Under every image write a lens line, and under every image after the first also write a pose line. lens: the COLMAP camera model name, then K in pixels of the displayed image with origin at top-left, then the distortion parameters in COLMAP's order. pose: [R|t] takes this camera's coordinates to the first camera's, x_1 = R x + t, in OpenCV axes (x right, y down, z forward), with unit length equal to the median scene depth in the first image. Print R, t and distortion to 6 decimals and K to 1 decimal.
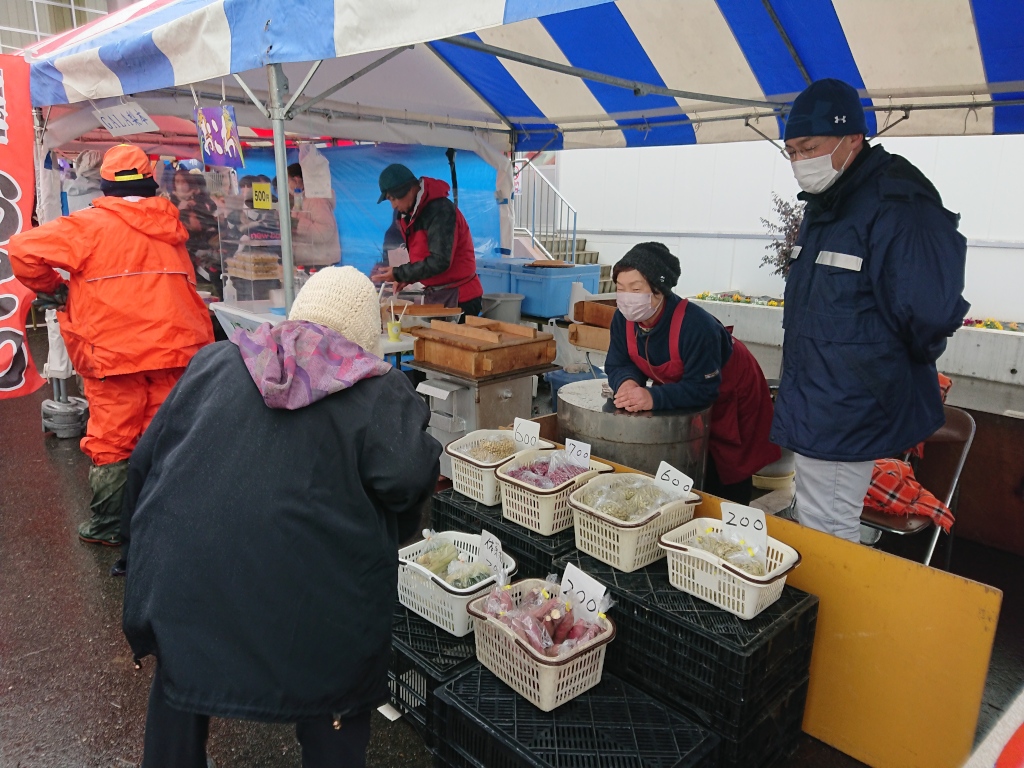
lens RADIAL K [[735.8, 0, 512.4], [0, 735.8, 383.6], [0, 0, 1]] dist [0.011519, 0.003246]
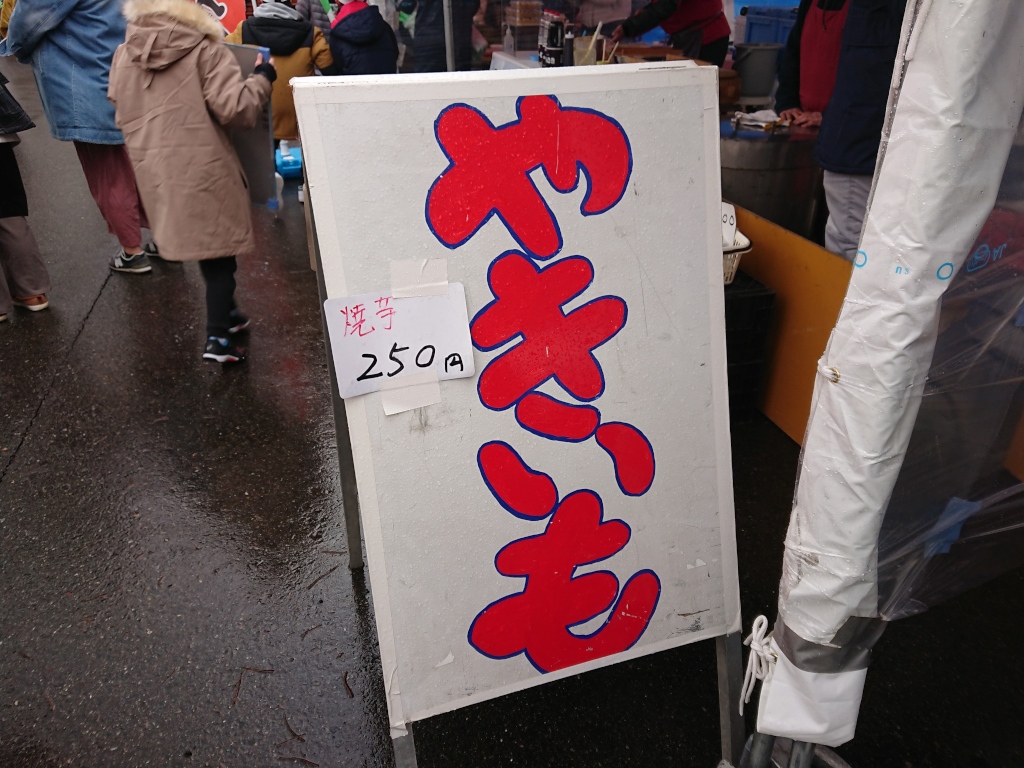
lens RADIAL K [[735.8, 0, 511.4], [0, 735.8, 383.6], [0, 0, 1]] dist [0.011519, 0.003246]
pose [[0.881165, 0.200501, -0.428190, 0.508559], [-0.075817, 0.953833, 0.290612, 0.112905], [0.466690, -0.223613, 0.855685, -0.159707]]
